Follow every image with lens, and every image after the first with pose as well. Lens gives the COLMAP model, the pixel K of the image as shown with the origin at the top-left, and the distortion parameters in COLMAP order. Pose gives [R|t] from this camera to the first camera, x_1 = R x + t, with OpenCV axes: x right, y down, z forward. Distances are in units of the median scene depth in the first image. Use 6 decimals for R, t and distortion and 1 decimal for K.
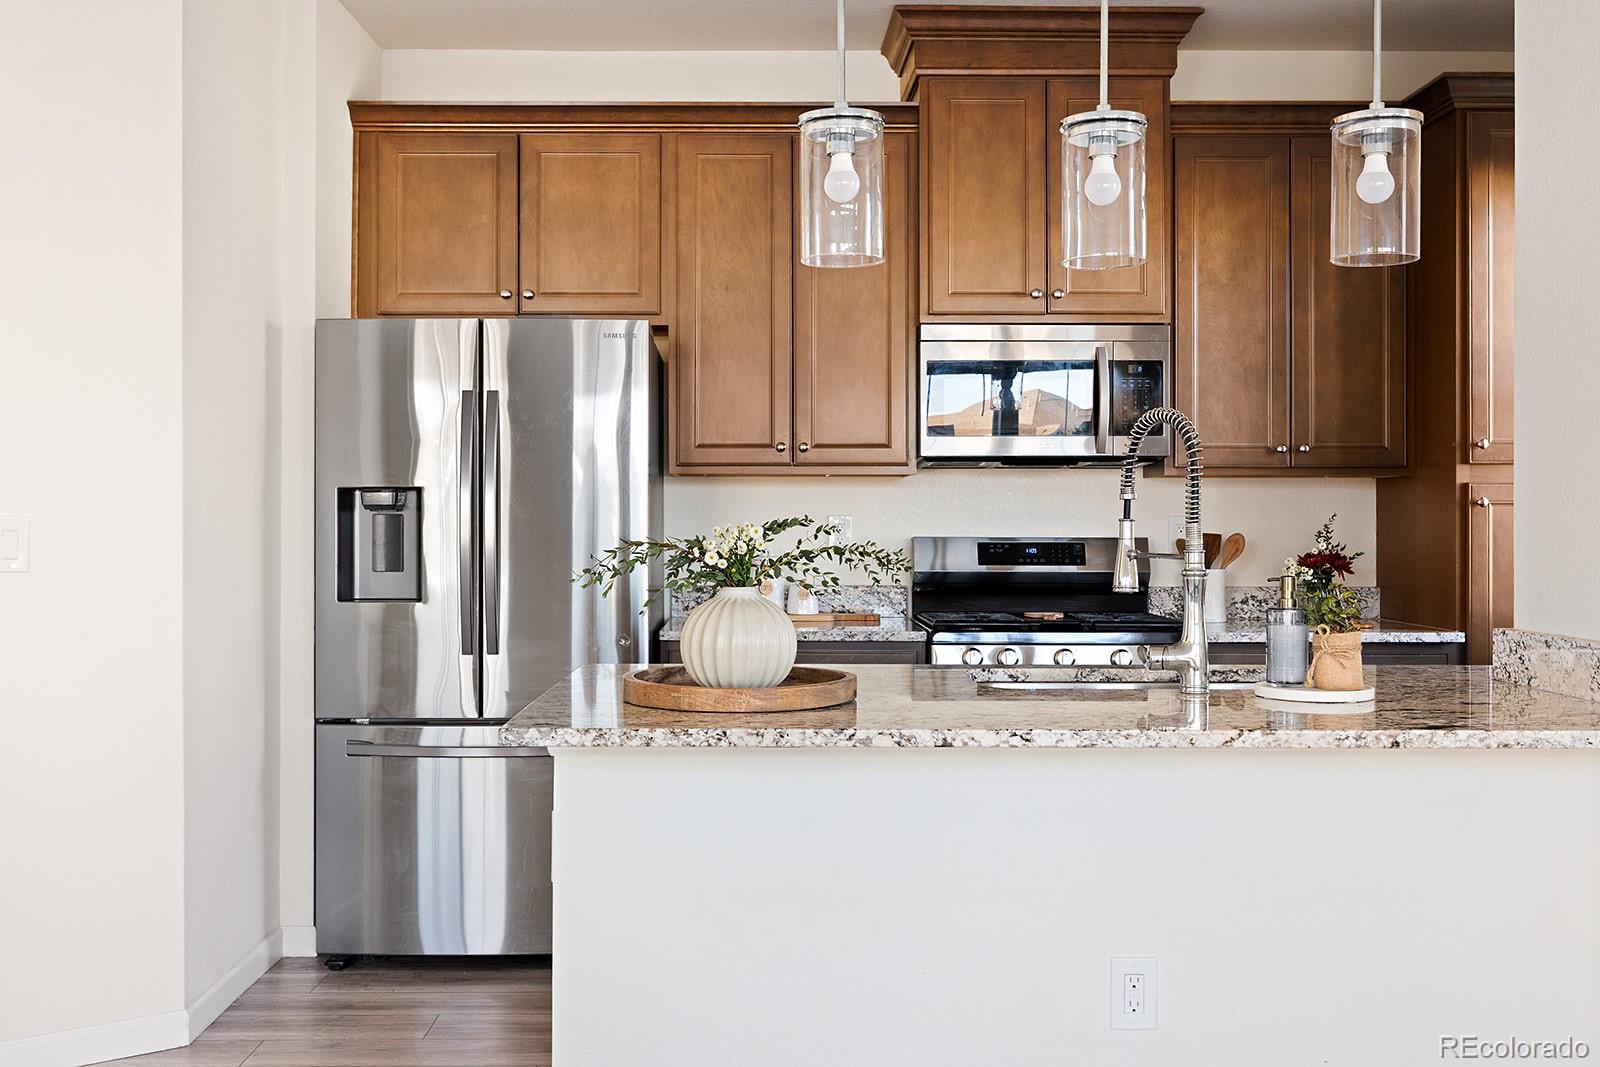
lens RADIAL K [[1591.7, 0, 795.0], [0, 1591.7, 527.9], [0, 0, 1]] dist [-0.009596, 0.000000]
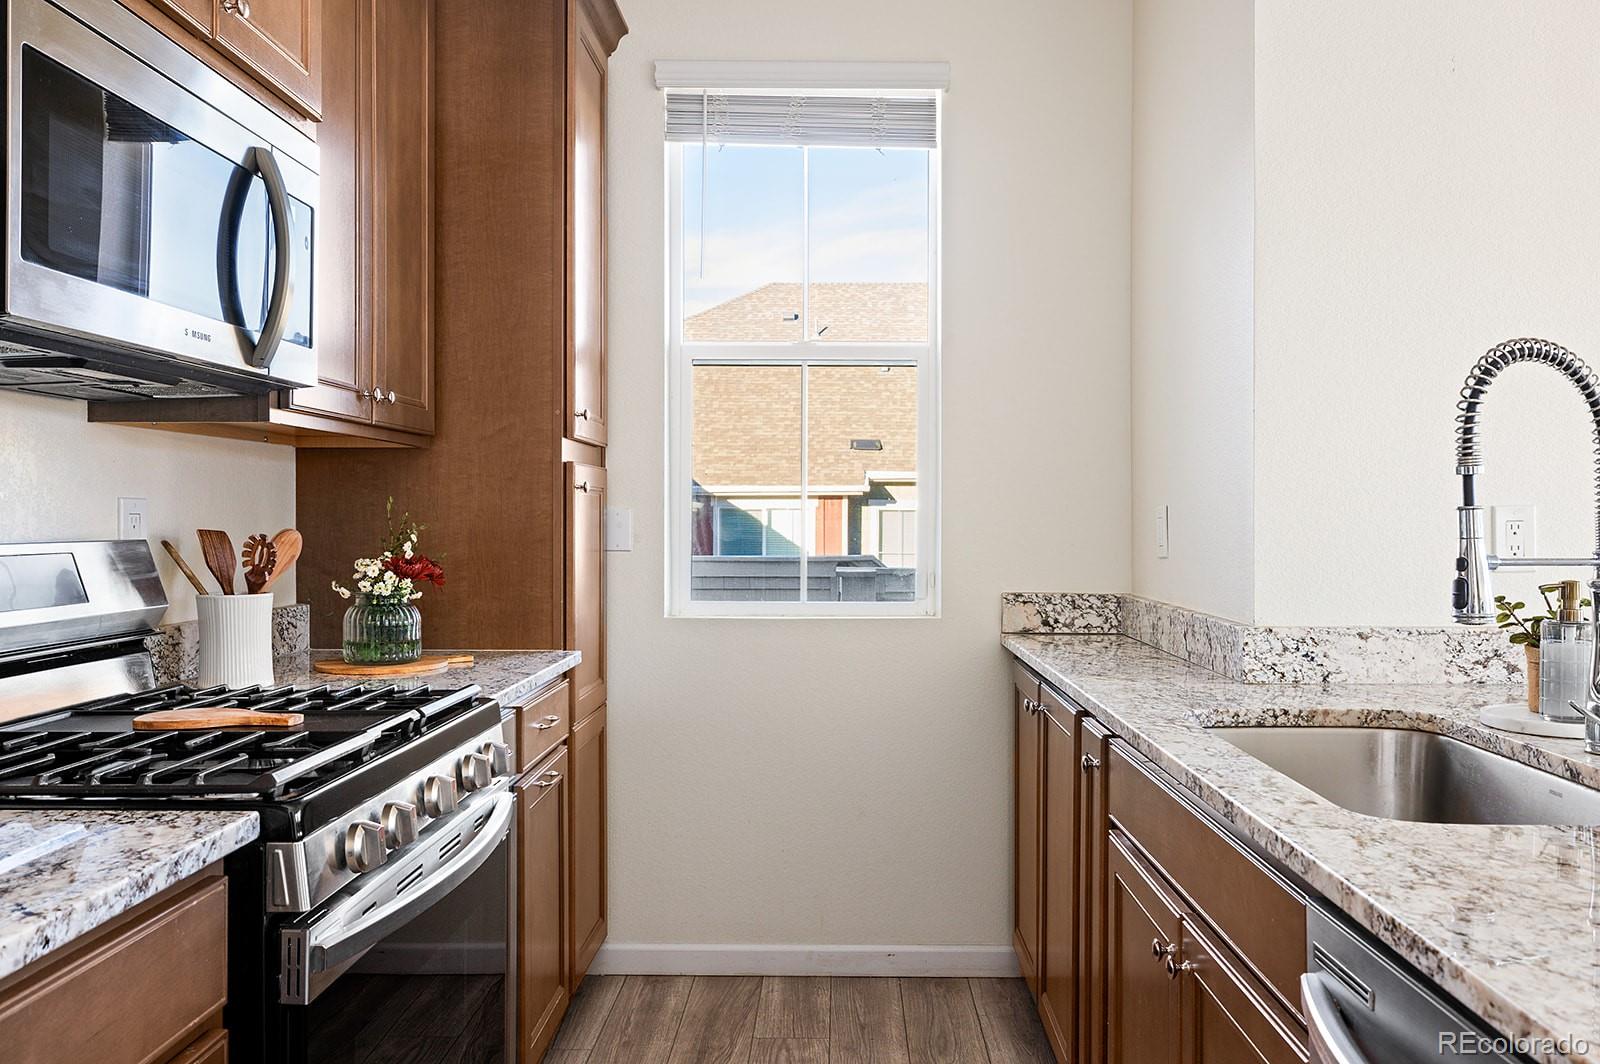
lens RADIAL K [[1222.3, 0, 806.8], [0, 1222.3, 531.4], [0, 0, 1]] dist [0.000251, 0.003204]
pose [[0.011871, -0.003935, 0.999922, -0.168510], [0.002608, 0.999989, 0.003904, 0.003462], [-0.999926, 0.002562, 0.011882, 0.828403]]
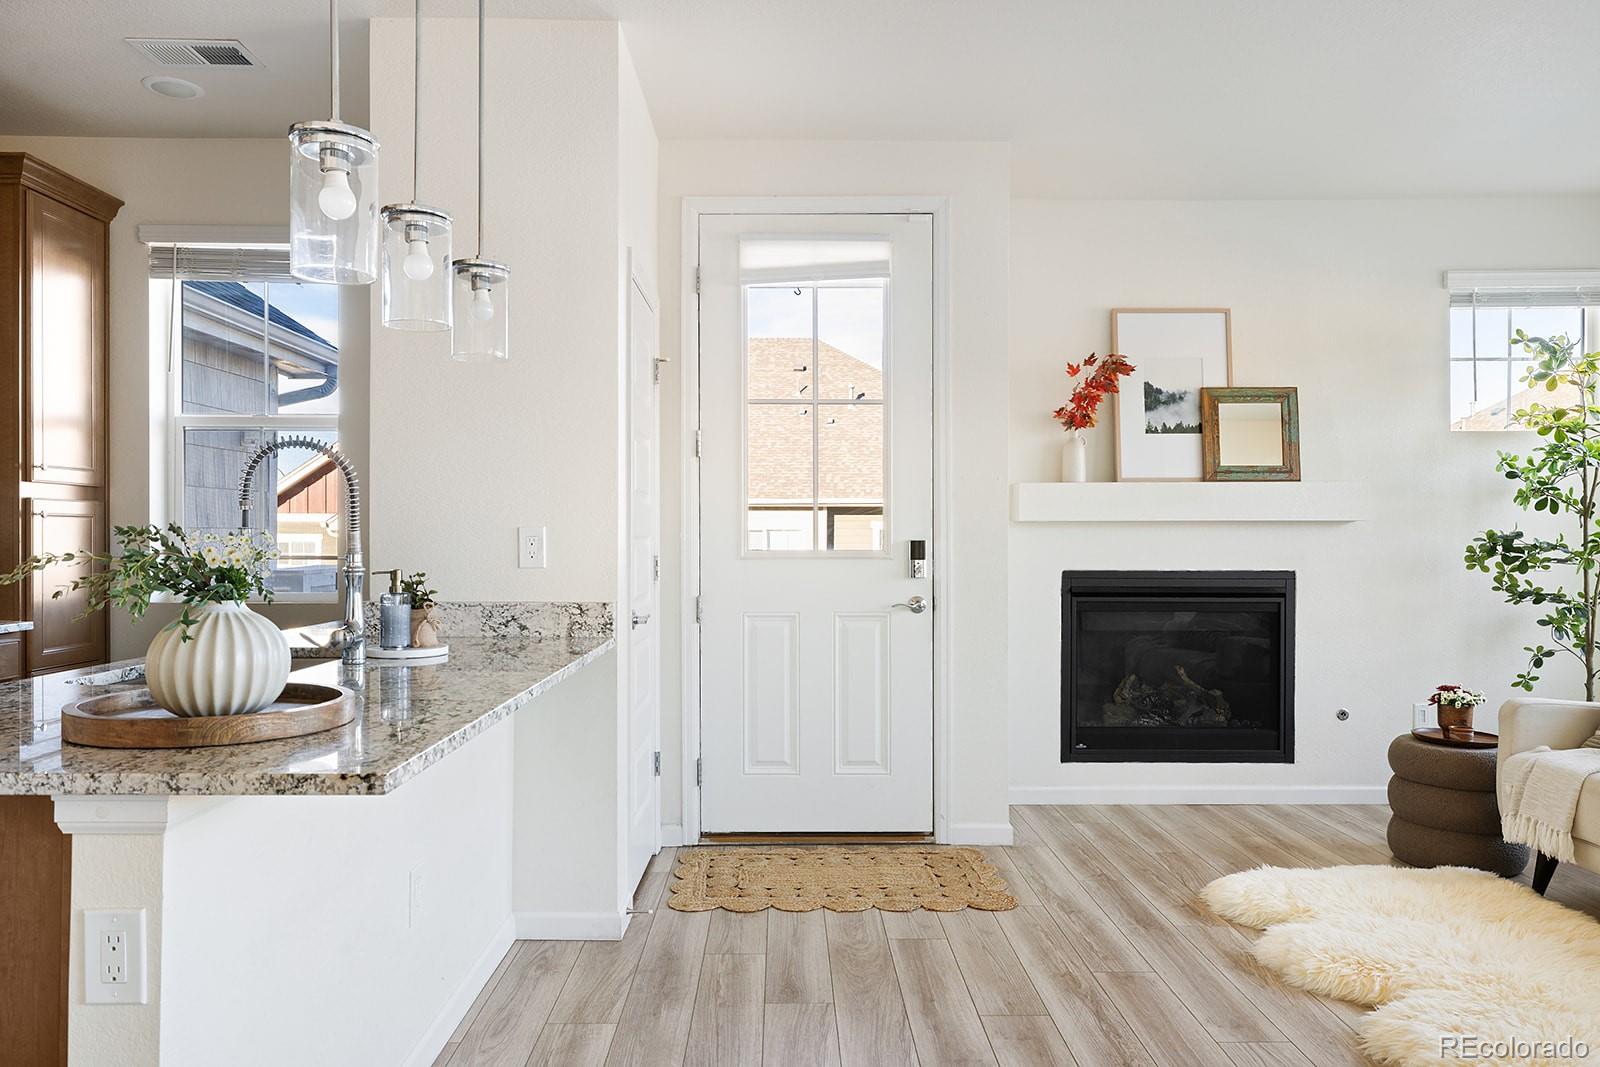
lens RADIAL K [[1086.5, 0, 796.7], [0, 1086.5, 543.9], [0, 0, 1]] dist [0.002421, -0.002000]
pose [[0.001424, -0.008660, 0.999961, -0.378255], [0.000711, 0.999962, 0.008659, 0.000138], [-0.999999, 0.000698, 0.001430, 0.394654]]
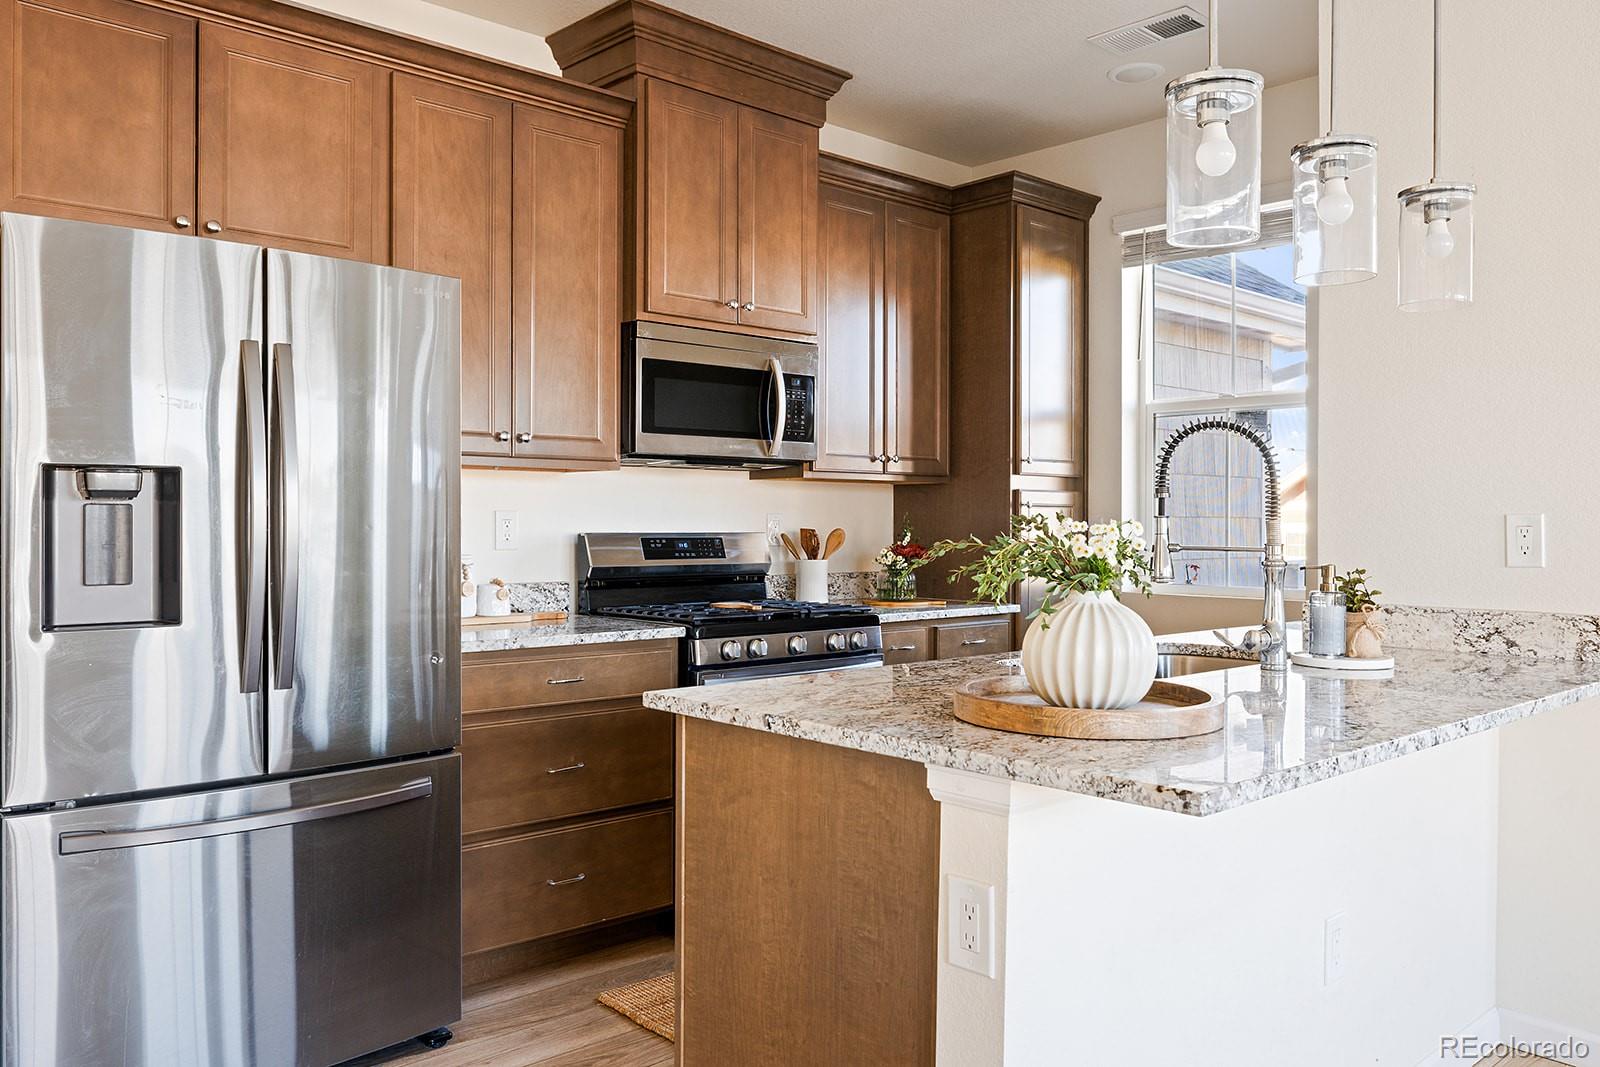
lens RADIAL K [[1222.3, 0, 802.4], [0, 1222.3, 524.7], [0, 0, 1]] dist [0.000251, 0.003204]
pose [[0.745728, 0.000040, 0.666250, -0.352252], [-0.000117, 1.000000, 0.000070, 0.000418], [-0.666250, -0.000130, 0.745728, 0.353162]]
